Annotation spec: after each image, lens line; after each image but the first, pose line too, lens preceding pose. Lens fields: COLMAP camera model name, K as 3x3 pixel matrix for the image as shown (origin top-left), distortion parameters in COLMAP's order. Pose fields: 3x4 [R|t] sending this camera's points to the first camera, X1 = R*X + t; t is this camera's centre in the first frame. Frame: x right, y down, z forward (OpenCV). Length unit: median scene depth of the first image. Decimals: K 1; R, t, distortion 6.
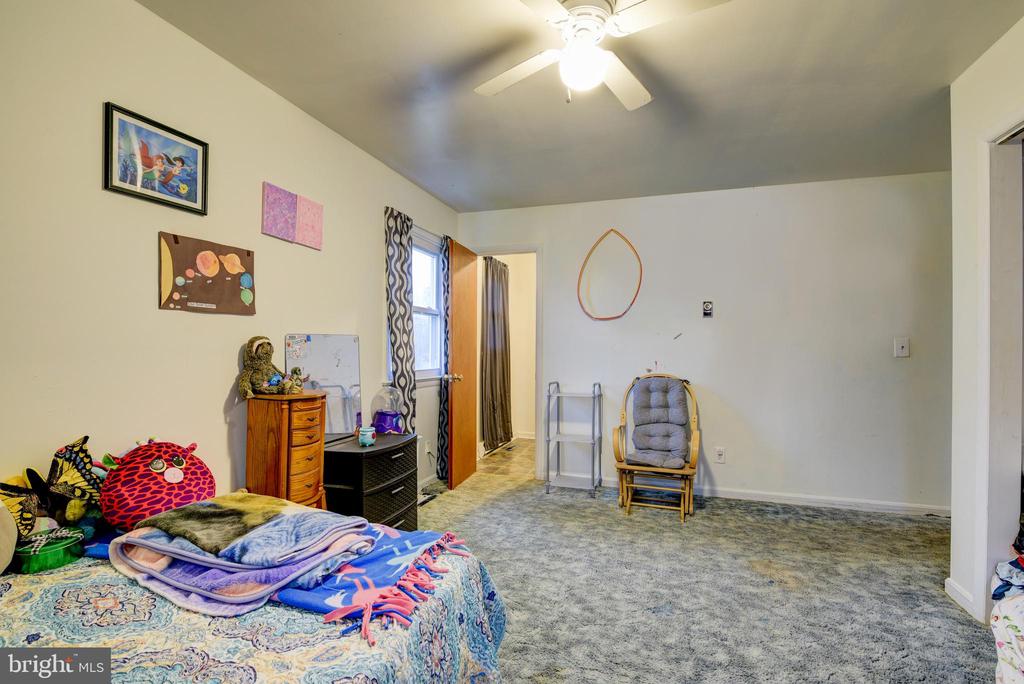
lens RADIAL K [[467.1, 0, 511.1], [0, 467.1, 346.2], [0, 0, 1]] dist [-0.020201, 0.001378]
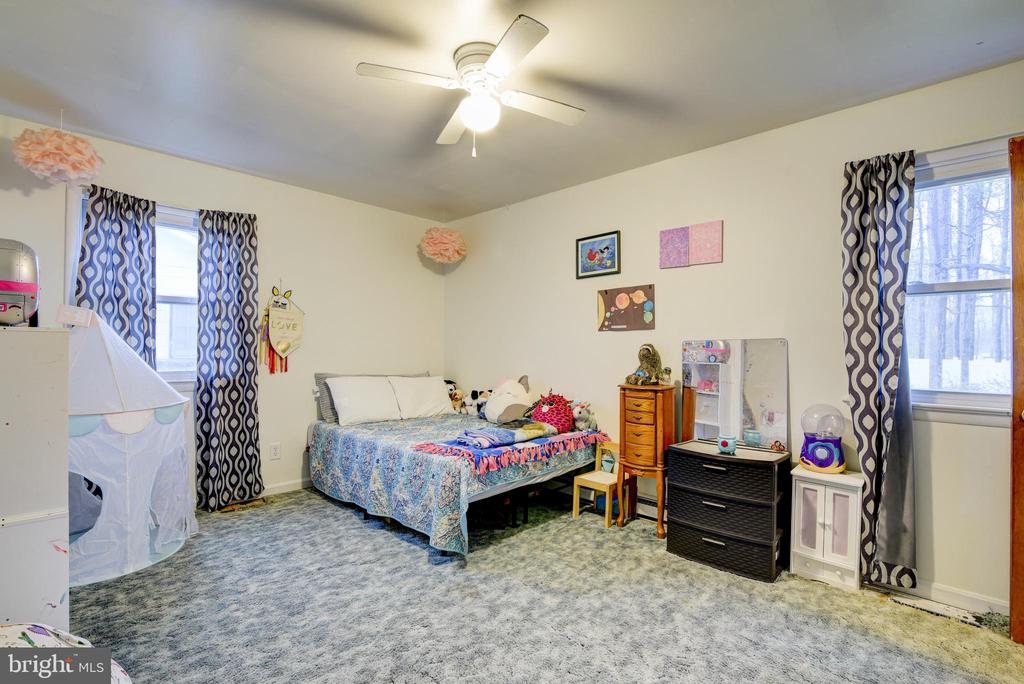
lens RADIAL K [[467.1, 0, 511.1], [0, 467.1, 346.2], [0, 0, 1]] dist [-0.020201, 0.001378]
pose [[-0.435180, -0.017228, -0.900179, 1.029981], [-0.006877, 0.999851, -0.015811, 0.012289], [0.900317, -0.000690, -0.435233, 1.384114]]
